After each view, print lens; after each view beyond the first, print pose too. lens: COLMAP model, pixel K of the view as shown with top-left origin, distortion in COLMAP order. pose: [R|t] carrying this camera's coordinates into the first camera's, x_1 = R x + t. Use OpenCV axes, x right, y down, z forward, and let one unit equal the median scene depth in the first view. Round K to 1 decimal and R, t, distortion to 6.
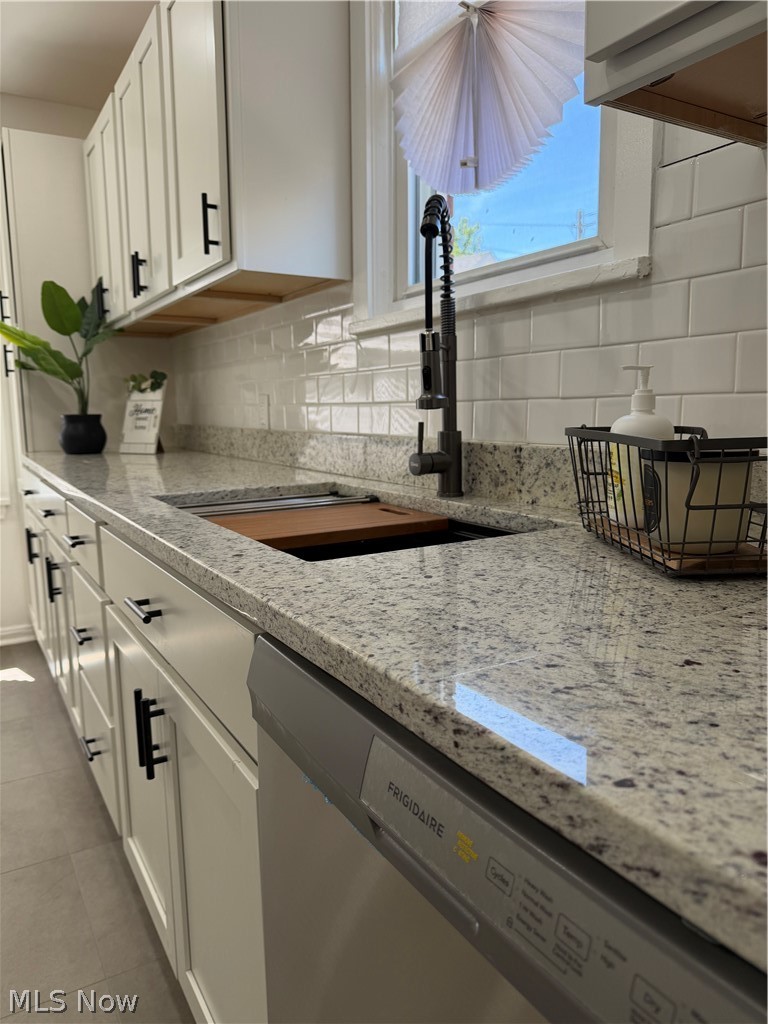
lens RADIAL K [[709.1, 0, 384.0], [0, 709.1, 512.0], [0, 0, 1]] dist [0.103237, -0.158767]
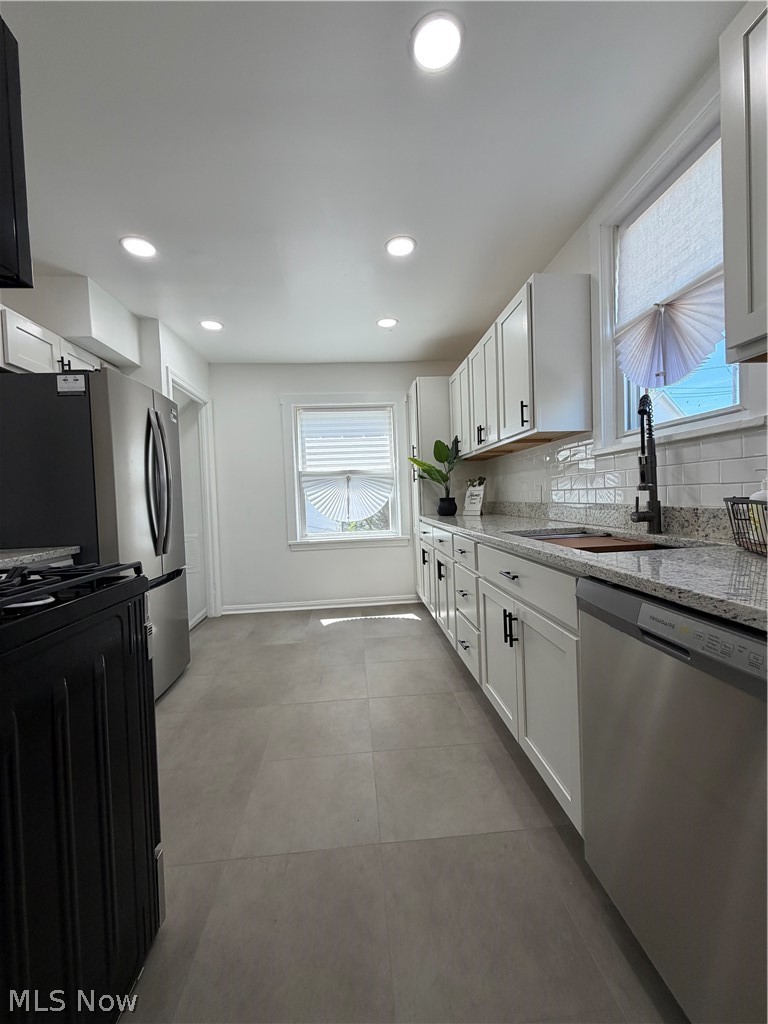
lens RADIAL K [[408.6, 0, 384.4], [0, 408.6, 509.1], [0, 0, 1]] dist [-0.000025, -0.000129]
pose [[0.898047, -0.008327, -0.439820, -0.083794], [-0.037916, 0.994635, -0.096250, 0.050160], [0.438262, 0.103113, 0.892913, -0.373747]]
